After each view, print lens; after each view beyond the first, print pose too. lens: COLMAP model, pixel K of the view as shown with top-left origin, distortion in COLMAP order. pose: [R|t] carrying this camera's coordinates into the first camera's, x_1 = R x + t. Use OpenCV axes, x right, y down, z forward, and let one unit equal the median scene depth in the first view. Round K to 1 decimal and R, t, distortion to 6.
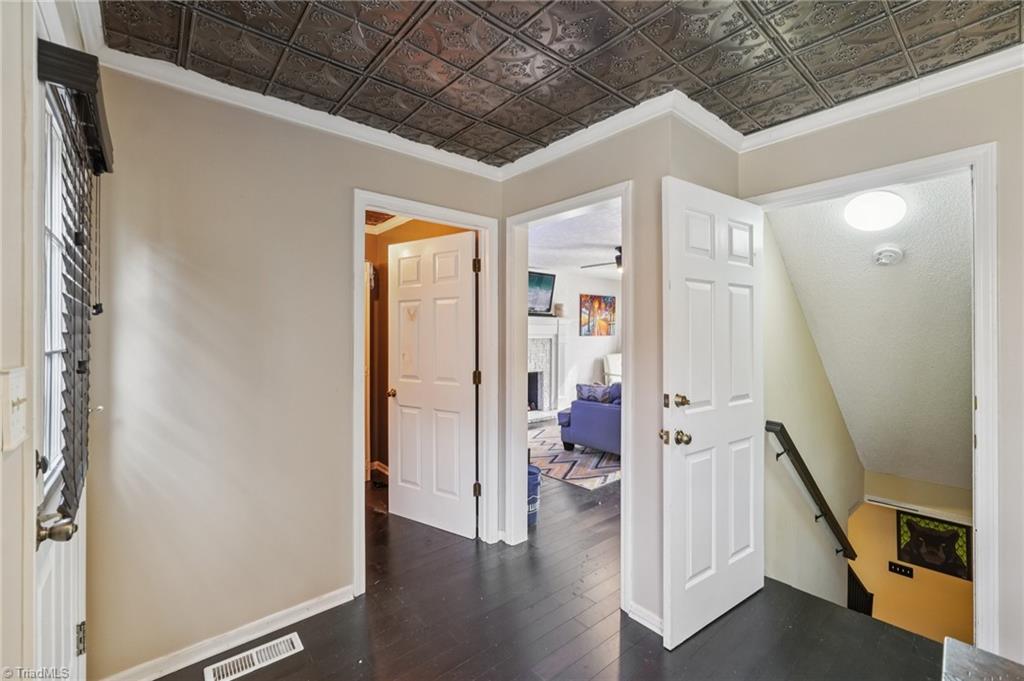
lens RADIAL K [[429.5, 0, 509.7], [0, 429.5, 336.4], [0, 0, 1]] dist [-0.013073, 0.003322]
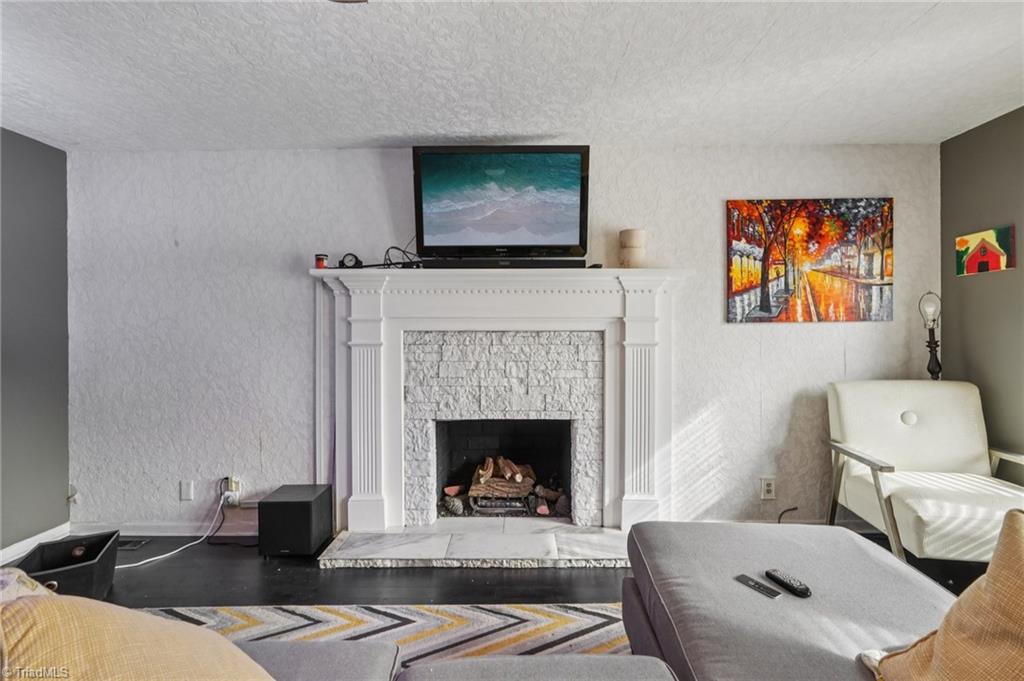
lens RADIAL K [[461.9, 0, 510.6], [0, 461.9, 335.6], [0, 0, 1]] dist [-0.009765, 0.001882]
pose [[0.762920, -0.004104, -0.646480, 0.288868], [0.001542, 0.999989, -0.004528, 0.011239], [0.646491, 0.002458, 0.762917, 0.652600]]
